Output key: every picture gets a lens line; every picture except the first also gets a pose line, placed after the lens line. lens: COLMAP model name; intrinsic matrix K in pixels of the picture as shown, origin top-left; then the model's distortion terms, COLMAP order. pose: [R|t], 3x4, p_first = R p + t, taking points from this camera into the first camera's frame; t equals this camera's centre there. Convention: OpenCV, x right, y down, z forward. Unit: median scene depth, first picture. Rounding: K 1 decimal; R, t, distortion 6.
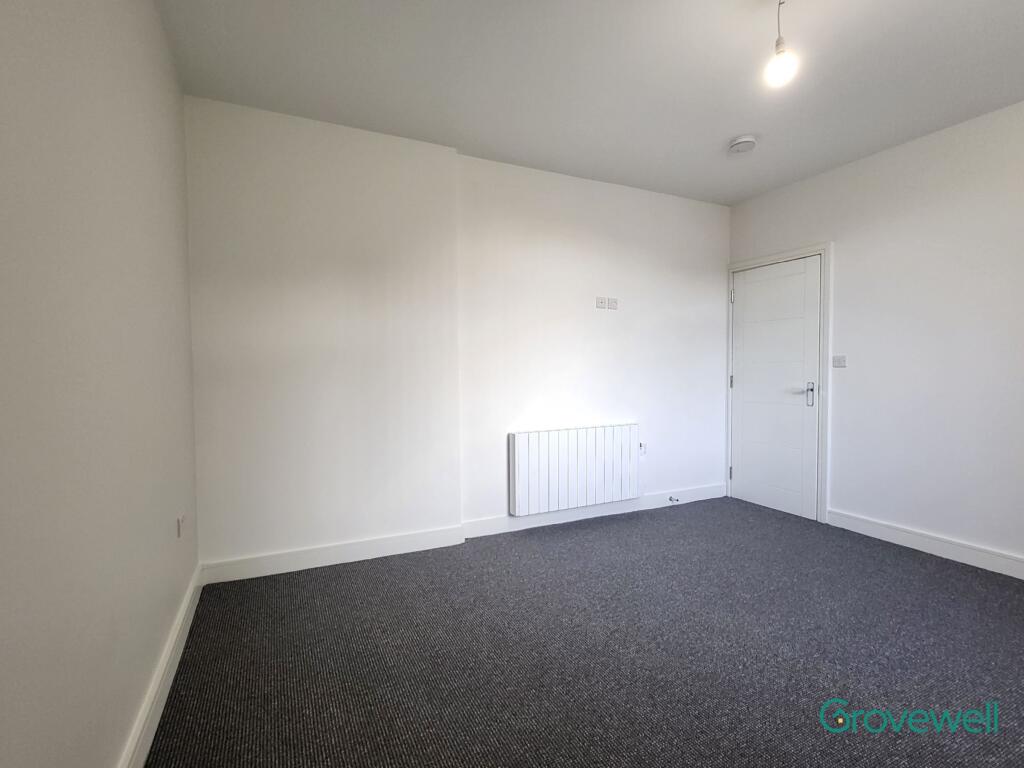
lens RADIAL K [[480.3, 0, 509.5], [0, 480.3, 384.6], [0, 0, 1]] dist [0.001138, 0.000615]
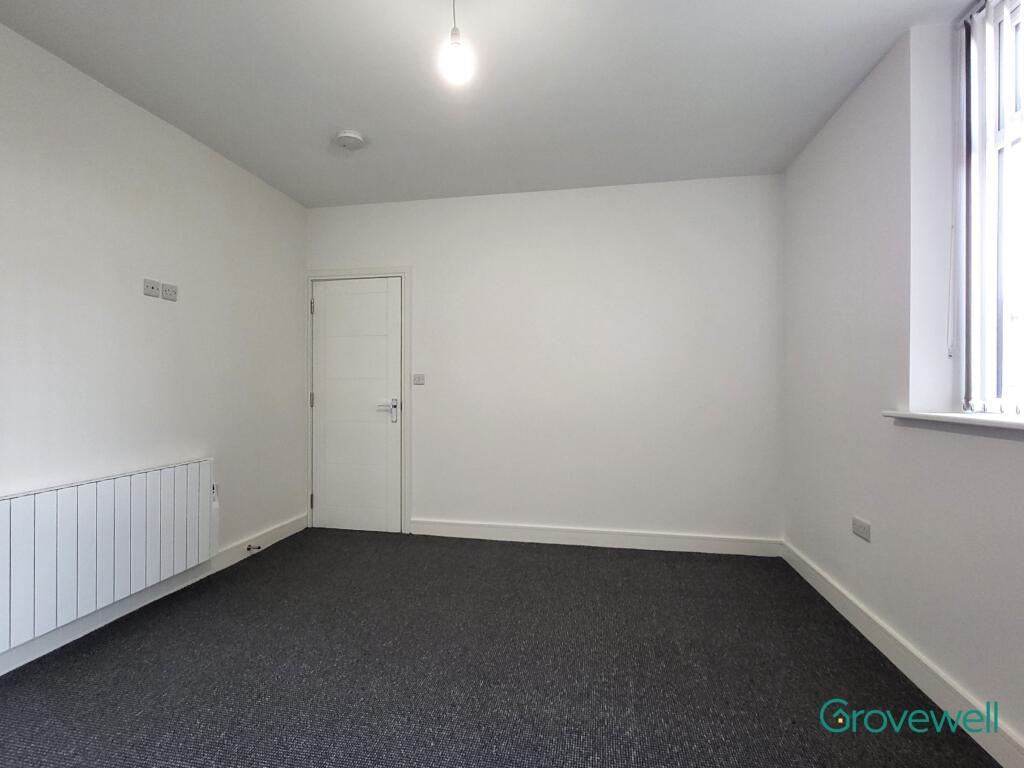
lens RADIAL K [[480.3, 0, 515.0], [0, 480.3, 377.2], [0, 0, 1]] dist [0.001138, 0.000615]
pose [[0.602543, 0.022865, 0.797758, -0.044605], [0.024795, 0.998571, -0.047348, 0.003536], [-0.797701, 0.048310, 0.601115, 0.167975]]
